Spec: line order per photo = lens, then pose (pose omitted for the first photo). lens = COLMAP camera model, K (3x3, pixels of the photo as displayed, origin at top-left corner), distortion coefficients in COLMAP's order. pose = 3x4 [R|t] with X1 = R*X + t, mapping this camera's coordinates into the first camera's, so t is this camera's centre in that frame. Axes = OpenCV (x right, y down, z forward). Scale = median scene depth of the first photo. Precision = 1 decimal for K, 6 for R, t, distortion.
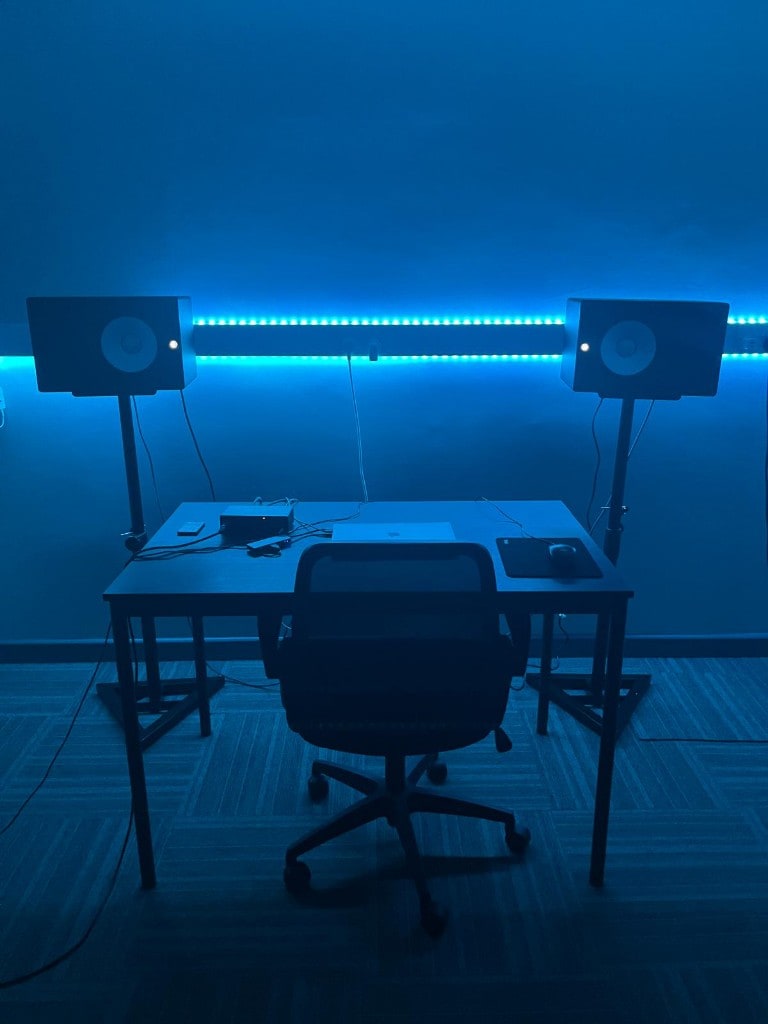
lens RADIAL K [[780.5, 0, 384.0], [0, 780.5, 512.0], [0, 0, 1]] dist [0.072244, -0.106491]
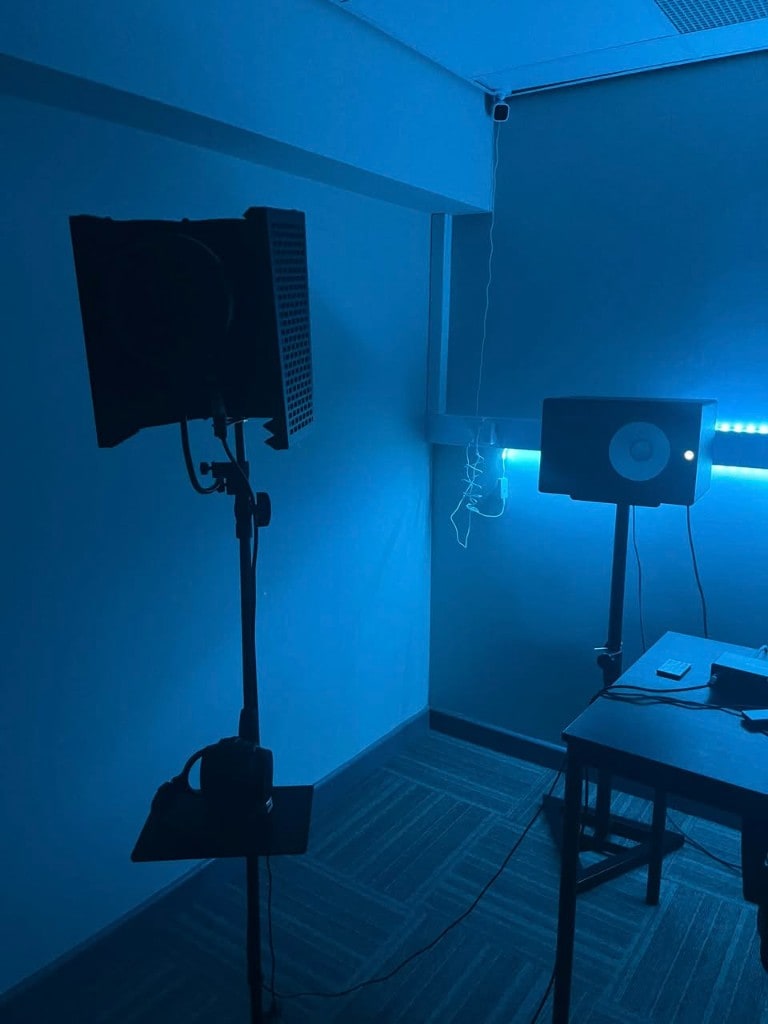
lens RADIAL K [[780.5, 0, 384.0], [0, 780.5, 512.0], [0, 0, 1]] dist [0.072244, -0.106491]
pose [[0.813416, 0.128348, -0.567346, -0.034996], [-0.183184, 0.982247, -0.040427, -0.049924], [0.552085, 0.136813, 0.822487, 0.088644]]
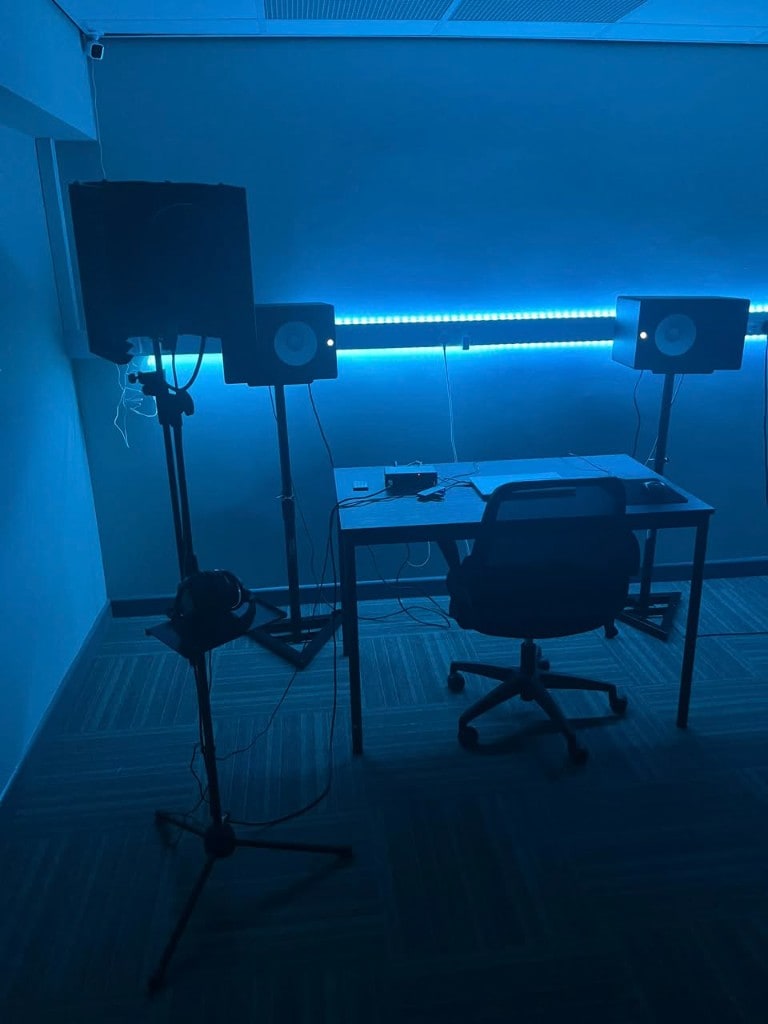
lens RADIAL K [[772.4, 0, 400.4], [0, 772.4, 511.5], [0, 0, 1]] dist [0.069529, -0.100432]
pose [[0.994559, -0.047303, 0.092815, -0.276168], [0.045233, 0.998681, 0.024276, 0.033244], [-0.093841, -0.019946, 0.995387, -0.253198]]
